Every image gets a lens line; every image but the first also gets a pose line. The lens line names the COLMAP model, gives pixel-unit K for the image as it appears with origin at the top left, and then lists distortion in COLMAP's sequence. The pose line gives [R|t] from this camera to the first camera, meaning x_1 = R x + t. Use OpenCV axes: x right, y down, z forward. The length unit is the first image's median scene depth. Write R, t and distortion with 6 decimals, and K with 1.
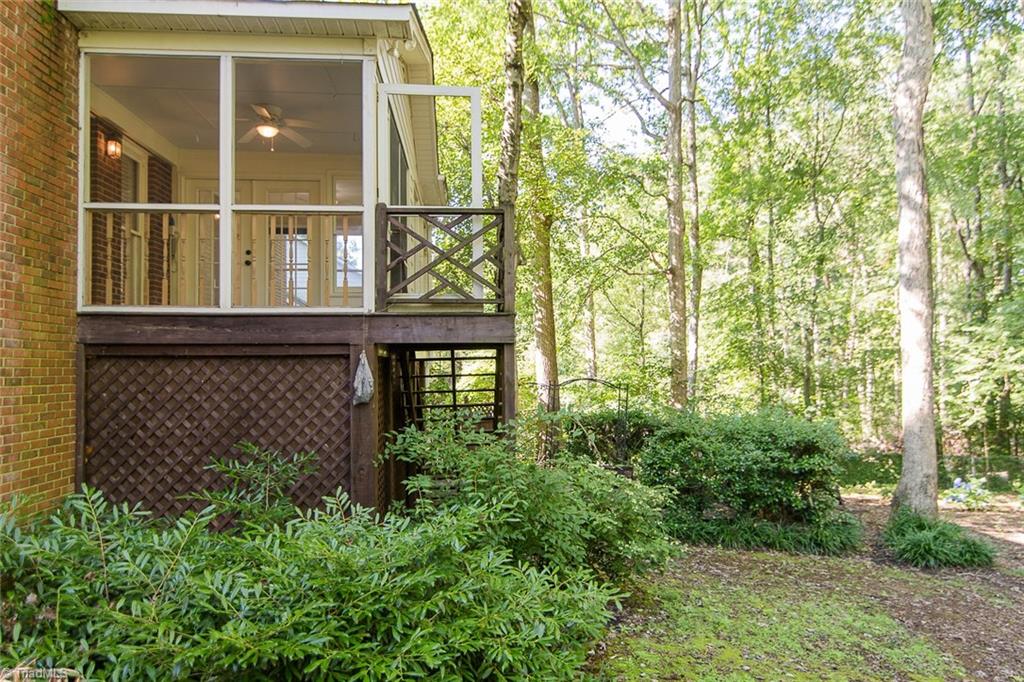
lens RADIAL K [[735.6, 0, 512.9], [0, 735.6, 344.3], [0, 0, 1]] dist [-0.004603, 0.000858]
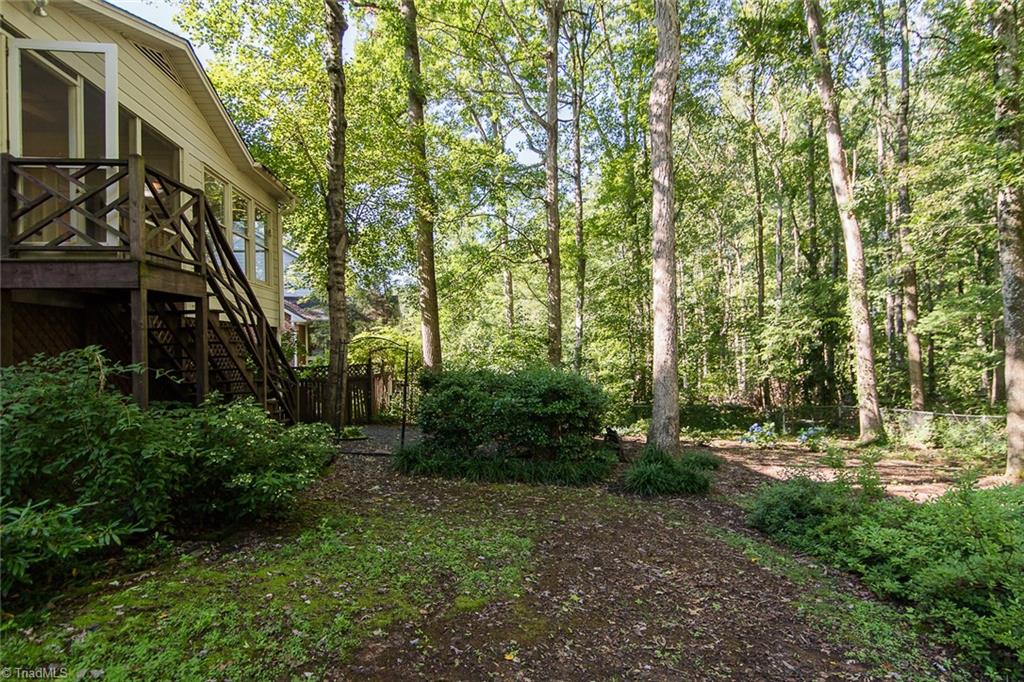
lens RADIAL K [[570.3, 0, 510.7], [0, 570.3, 339.4], [0, 0, 1]] dist [0.008369, 0.001146]
pose [[0.999473, -0.007353, 0.031607, 0.282442], [0.006696, 0.999760, 0.020839, 0.032356], [-0.031753, -0.020617, 0.999283, 0.092566]]
